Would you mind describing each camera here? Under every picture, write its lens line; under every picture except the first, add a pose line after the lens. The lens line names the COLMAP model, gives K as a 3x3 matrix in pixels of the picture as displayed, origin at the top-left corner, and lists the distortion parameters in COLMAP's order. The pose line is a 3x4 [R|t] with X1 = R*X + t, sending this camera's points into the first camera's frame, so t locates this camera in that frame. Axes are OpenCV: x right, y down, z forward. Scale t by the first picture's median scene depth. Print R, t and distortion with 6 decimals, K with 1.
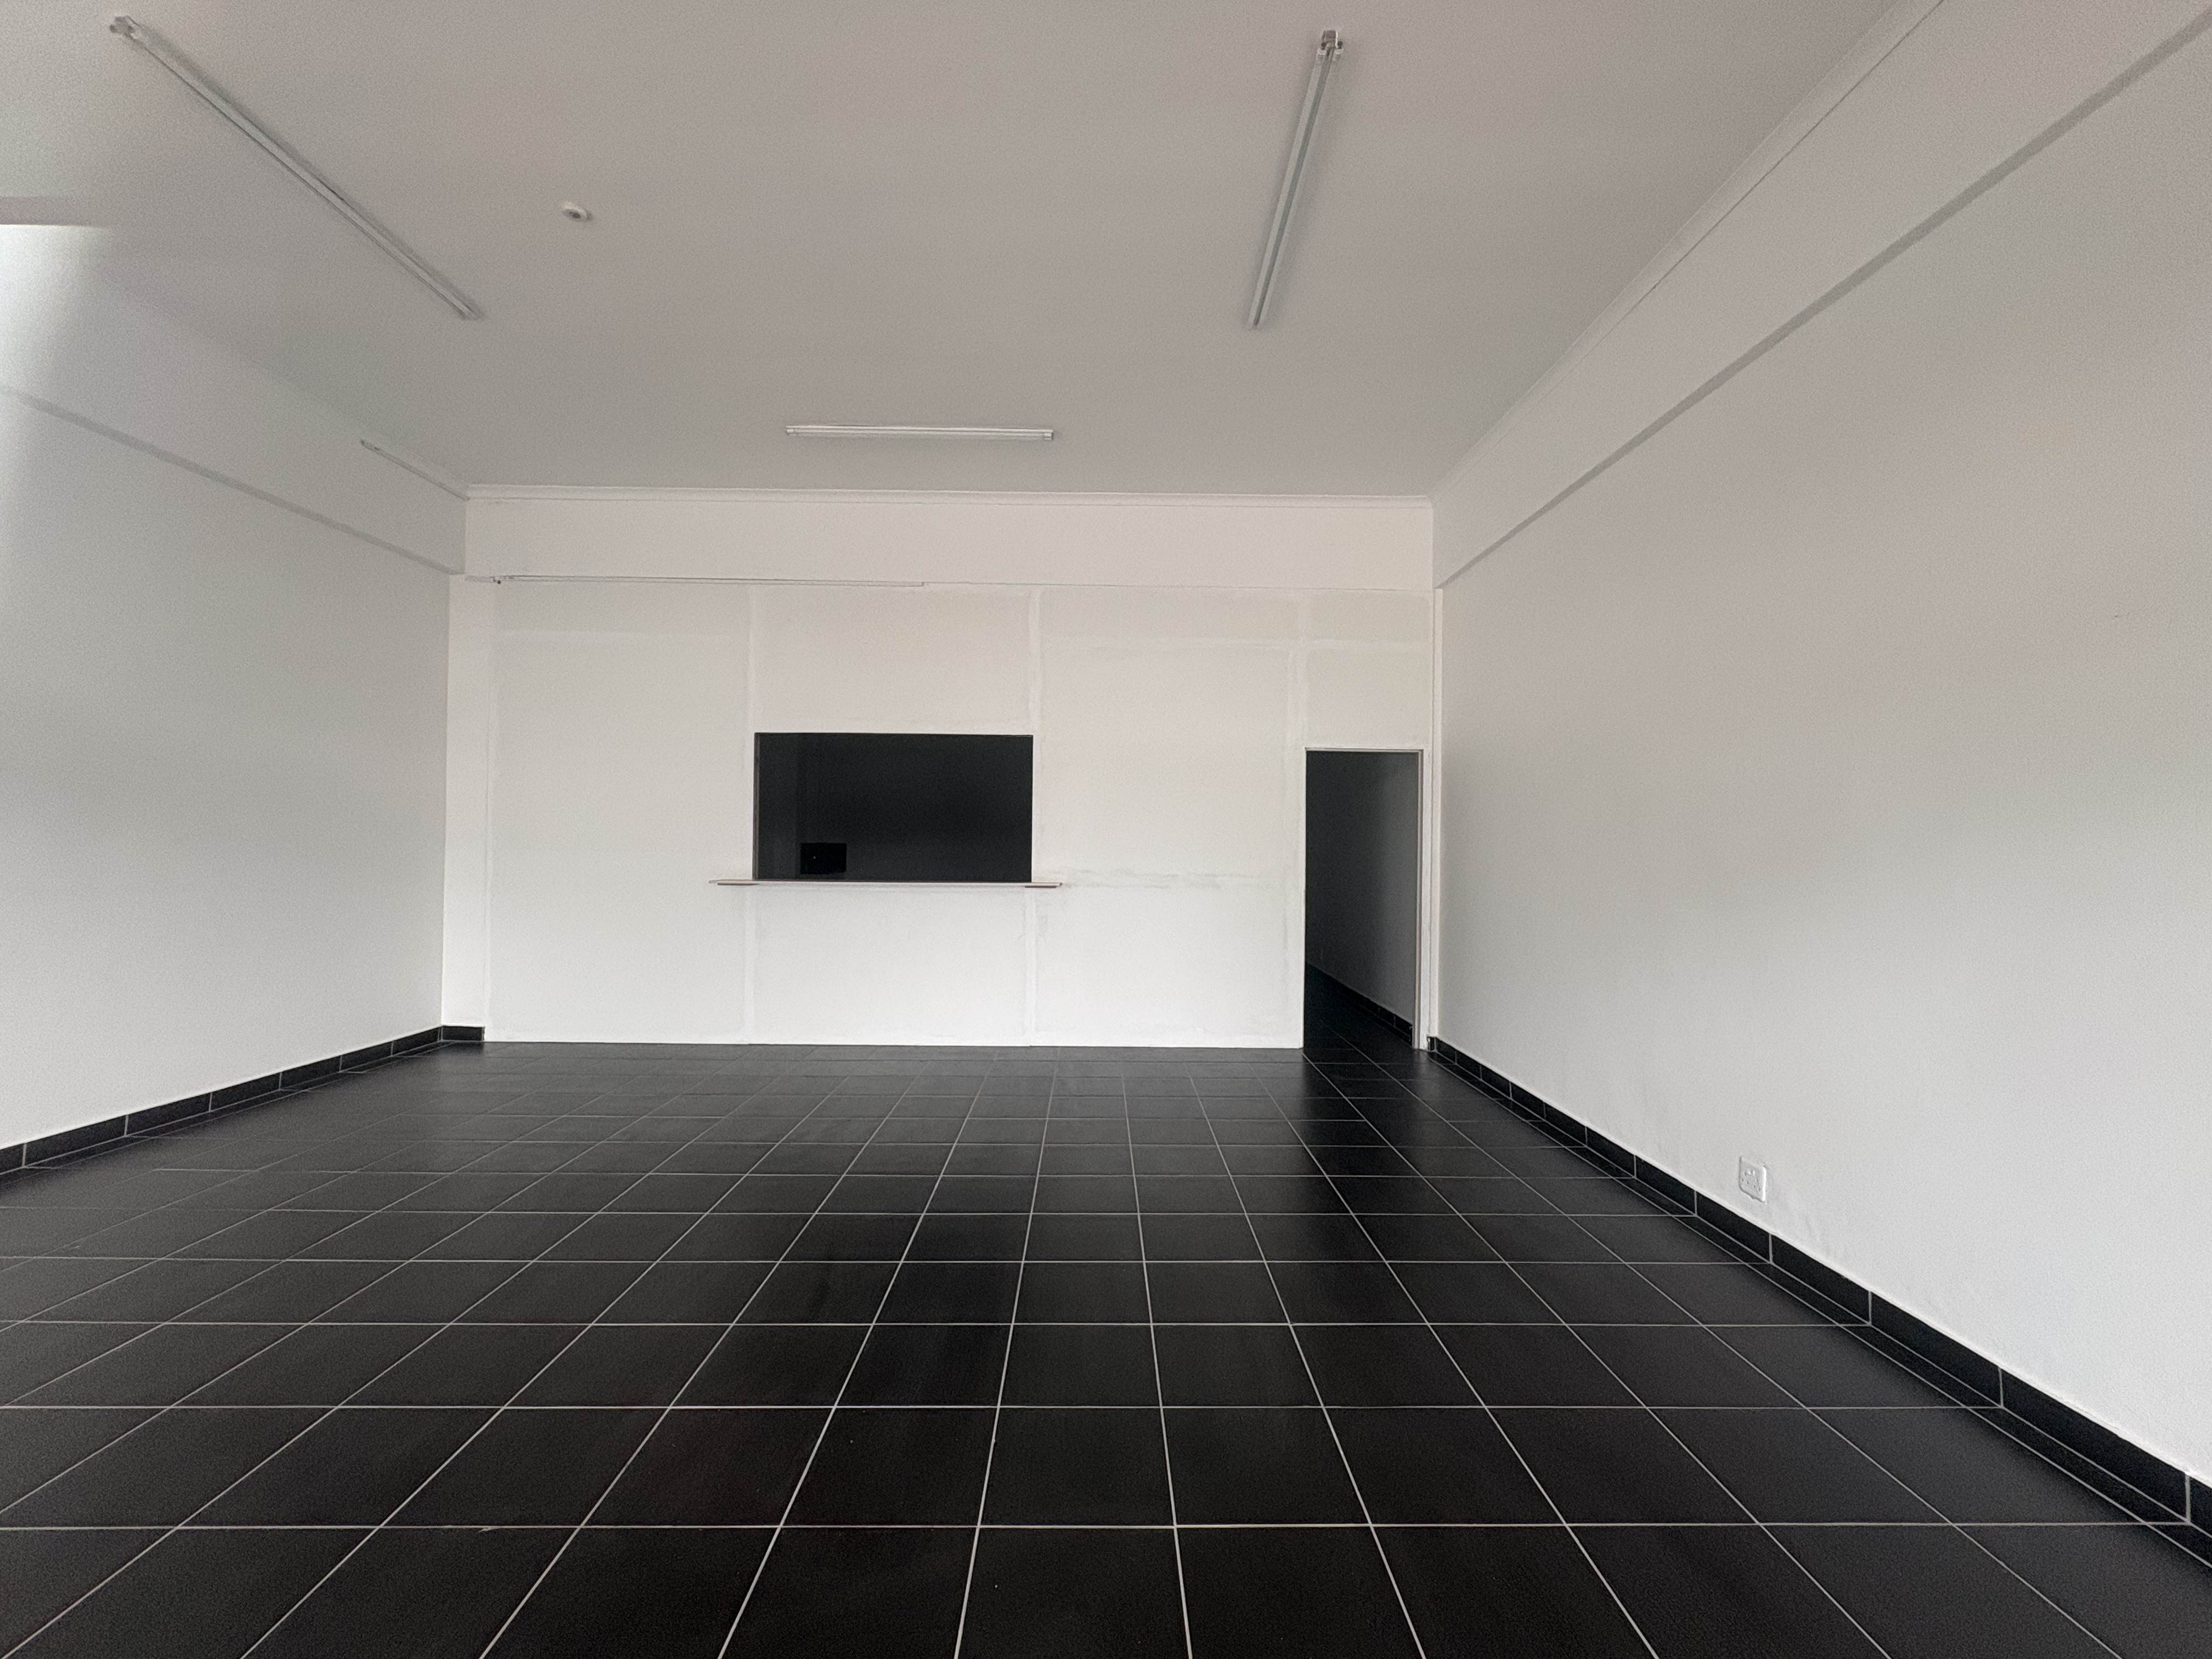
lens RADIAL K [[933.5, 0, 1105.6], [0, 933.5, 829.5], [0, 0, 1]] dist [0.001904, 0.000135]
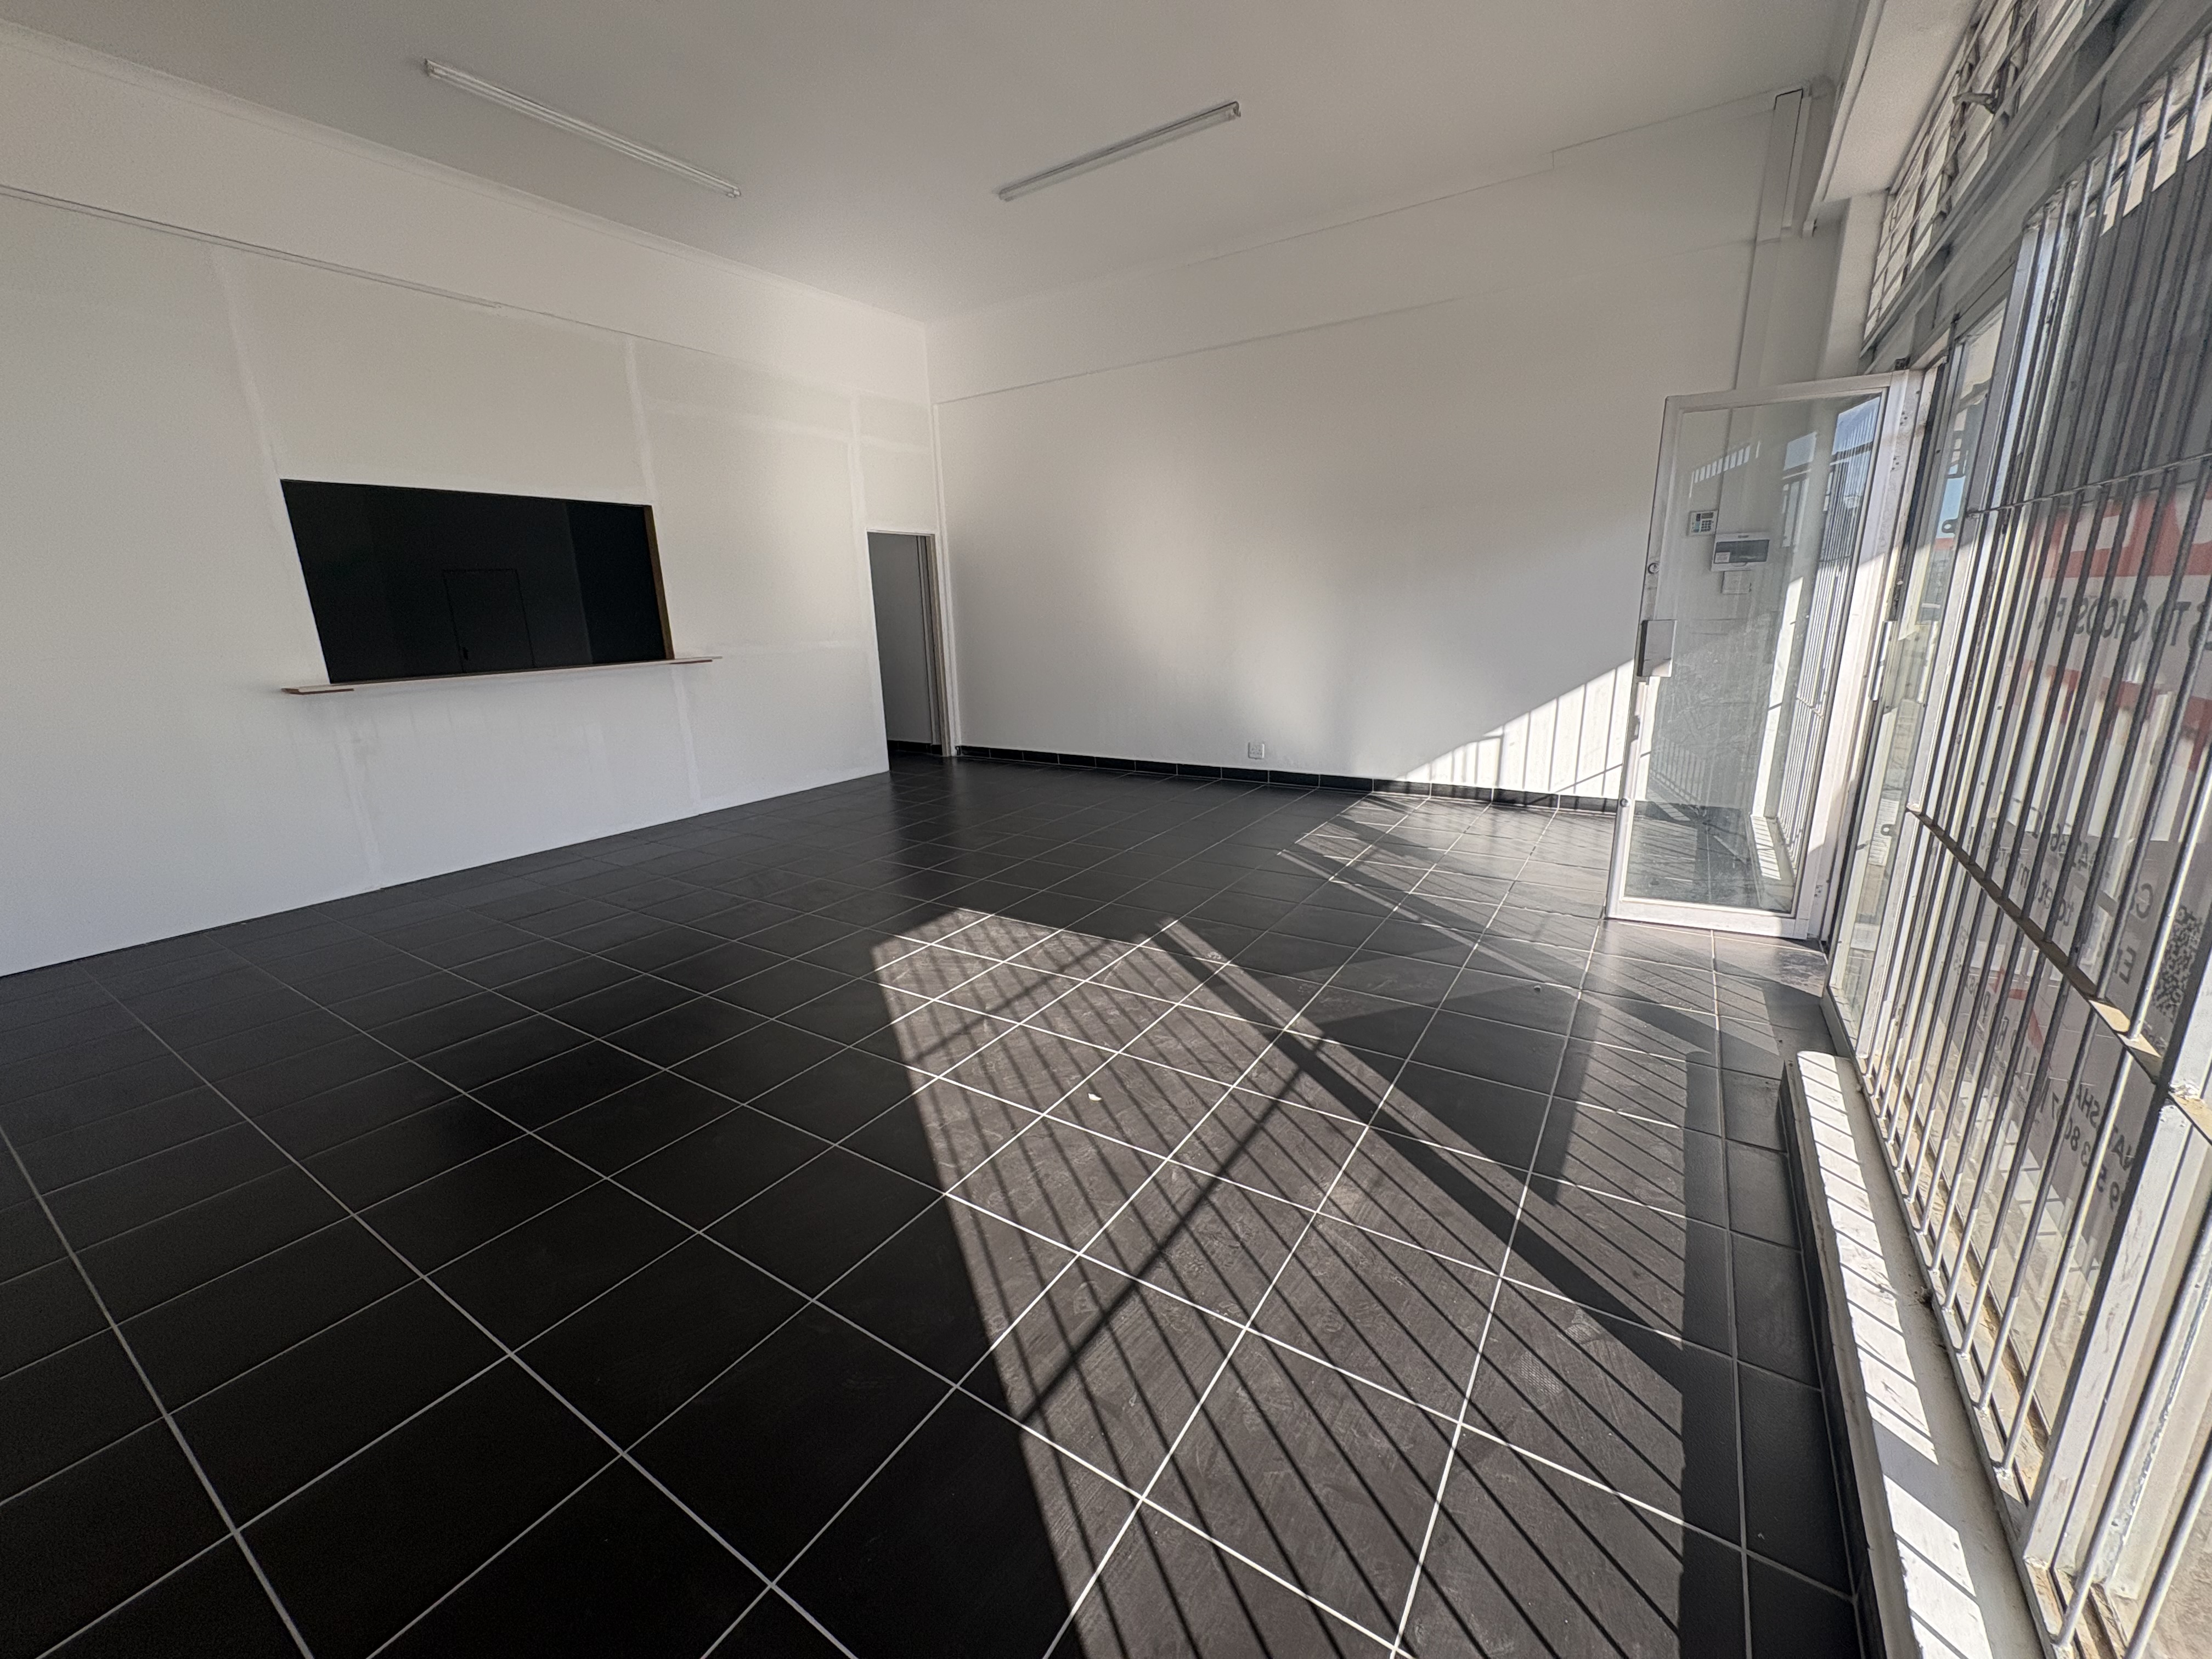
lens RADIAL K [[881.3, 0, 1095.6], [0, 881.3, 829.3], [0, 0, 1]] dist [-0.001924, 0.000333]
pose [[0.561392, -0.236136, 0.793145, -0.627798], [0.029921, 0.963590, 0.265703, -0.006478], [-0.827009, -0.125432, 0.548017, 0.073989]]
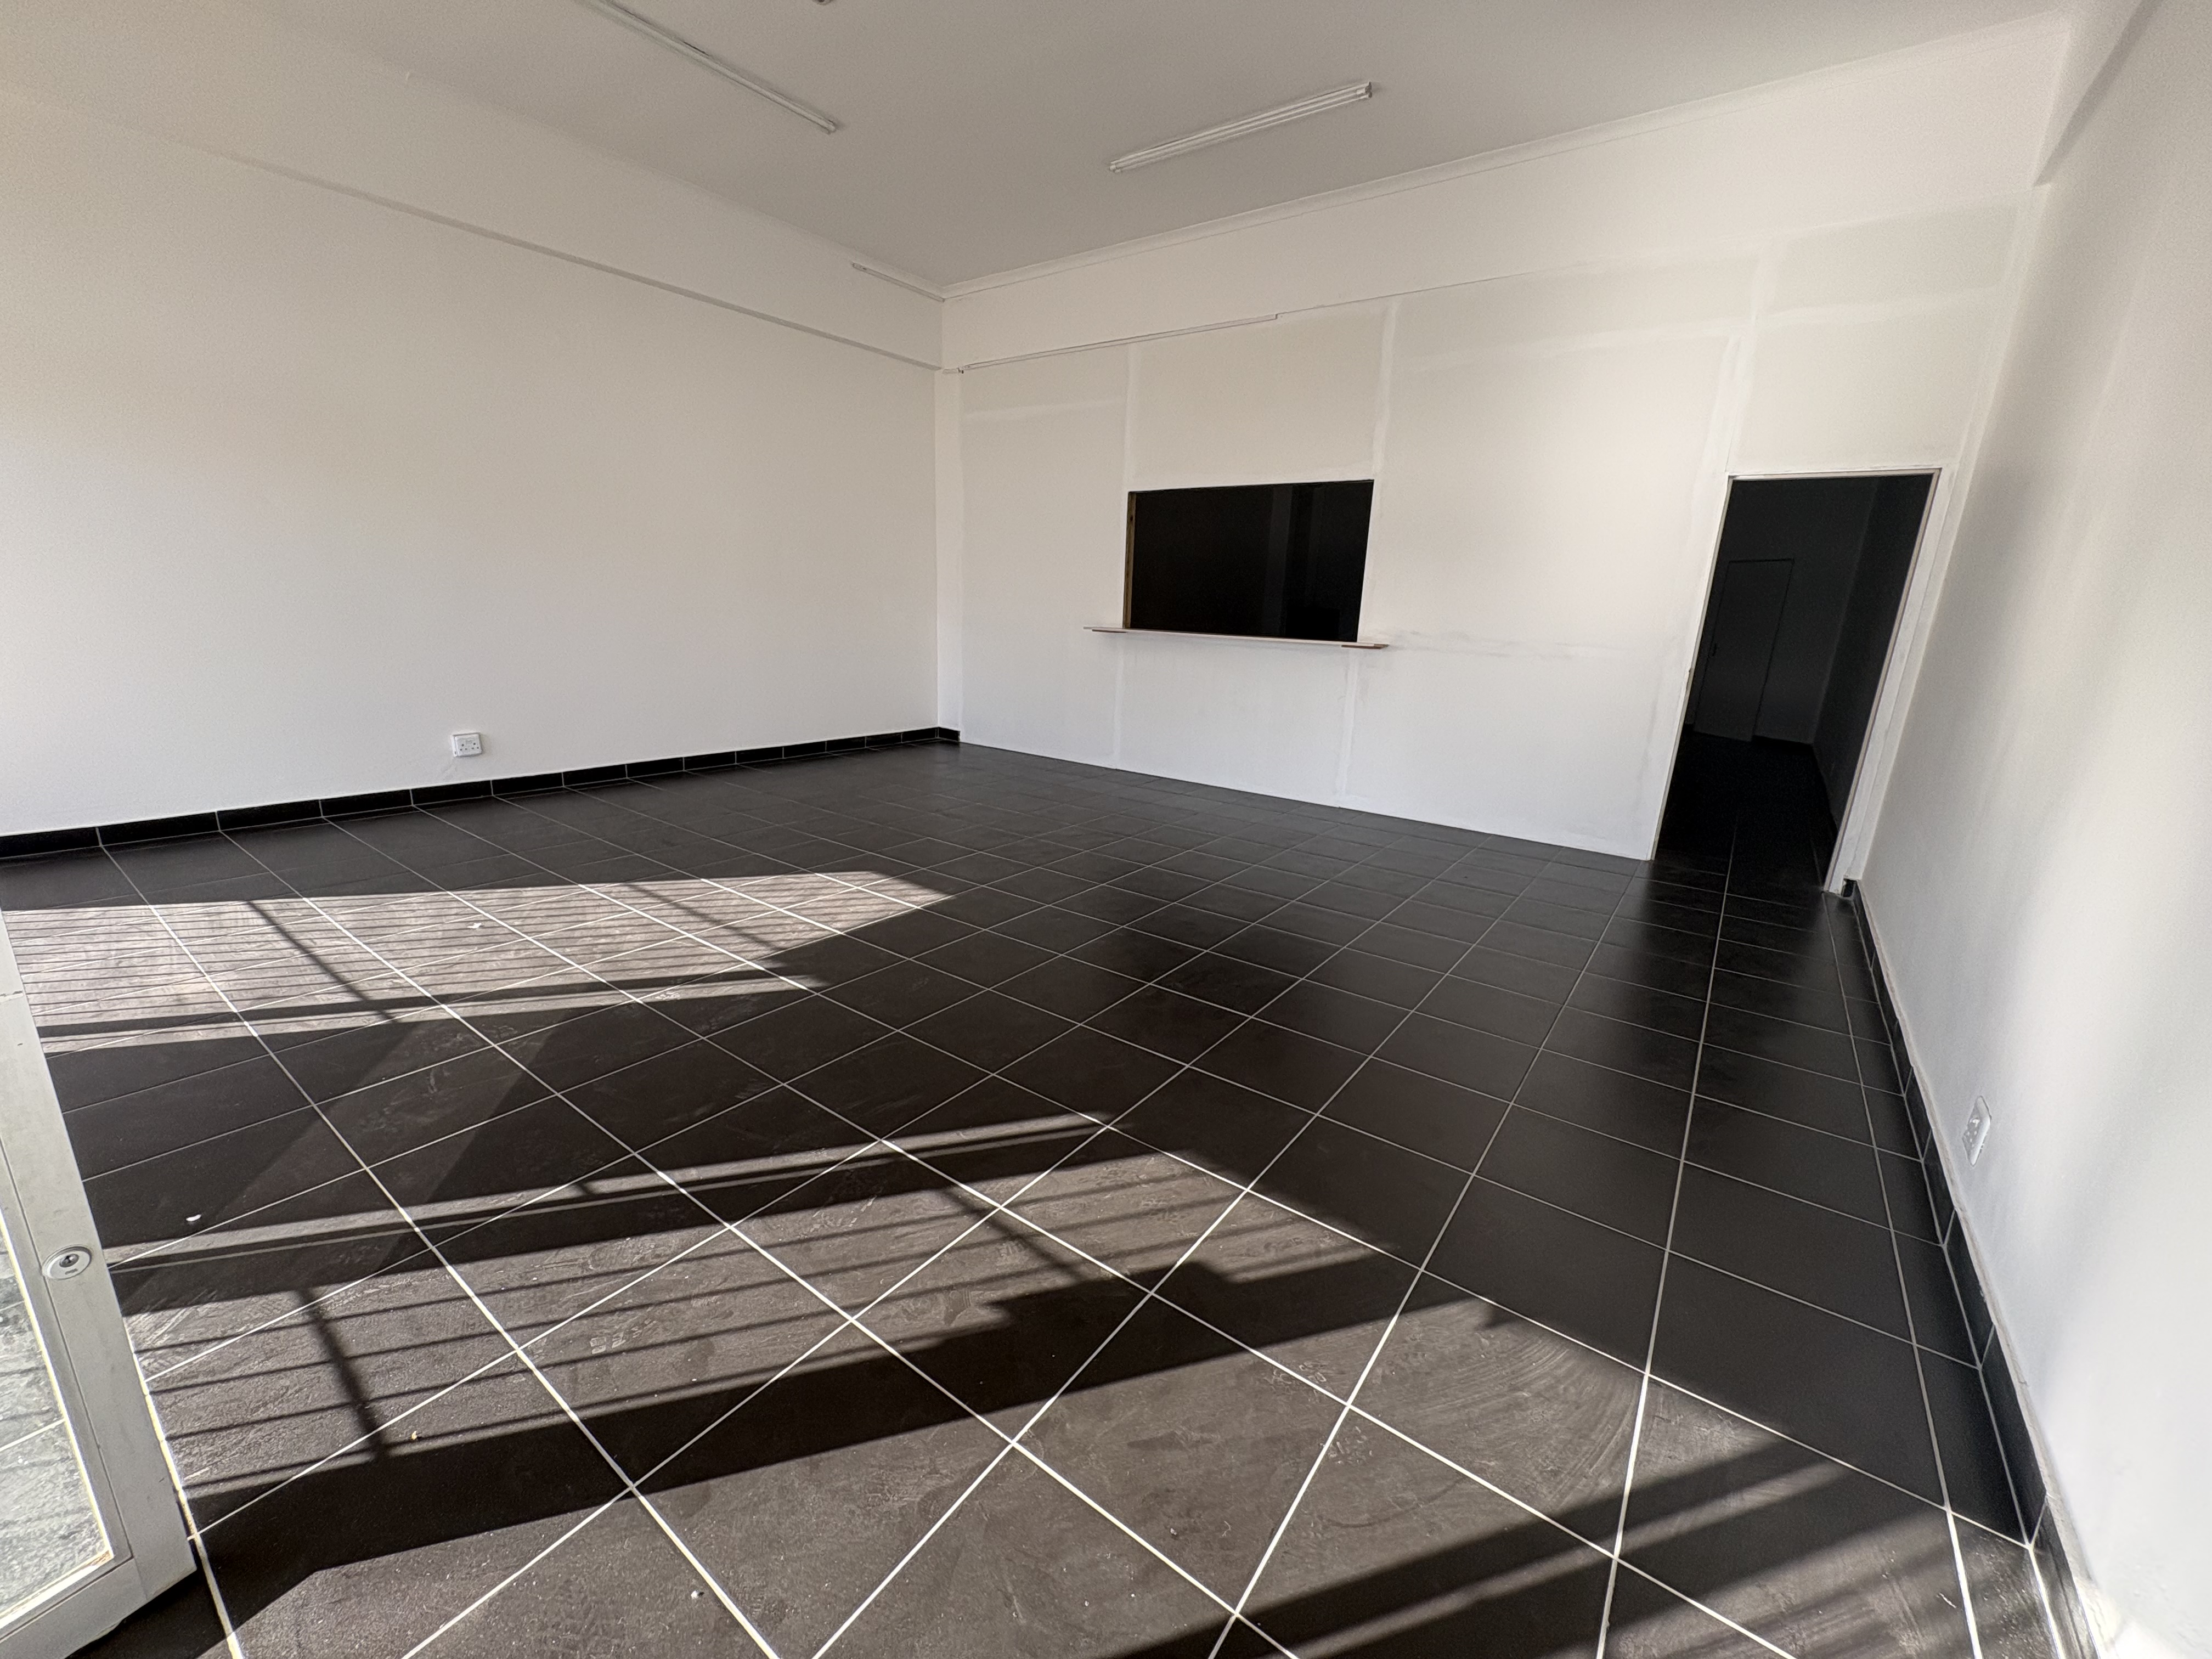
lens RADIAL K [[881.3, 0, 1115.3], [0, 881.3, 827.0], [0, 0, 1]] dist [-0.001924, 0.000333]
pose [[0.798512, 0.169714, -0.577561, 0.279006], [-0.023676, 0.967548, 0.251576, 0.017877], [0.601514, -0.187212, 0.776616, 0.110615]]
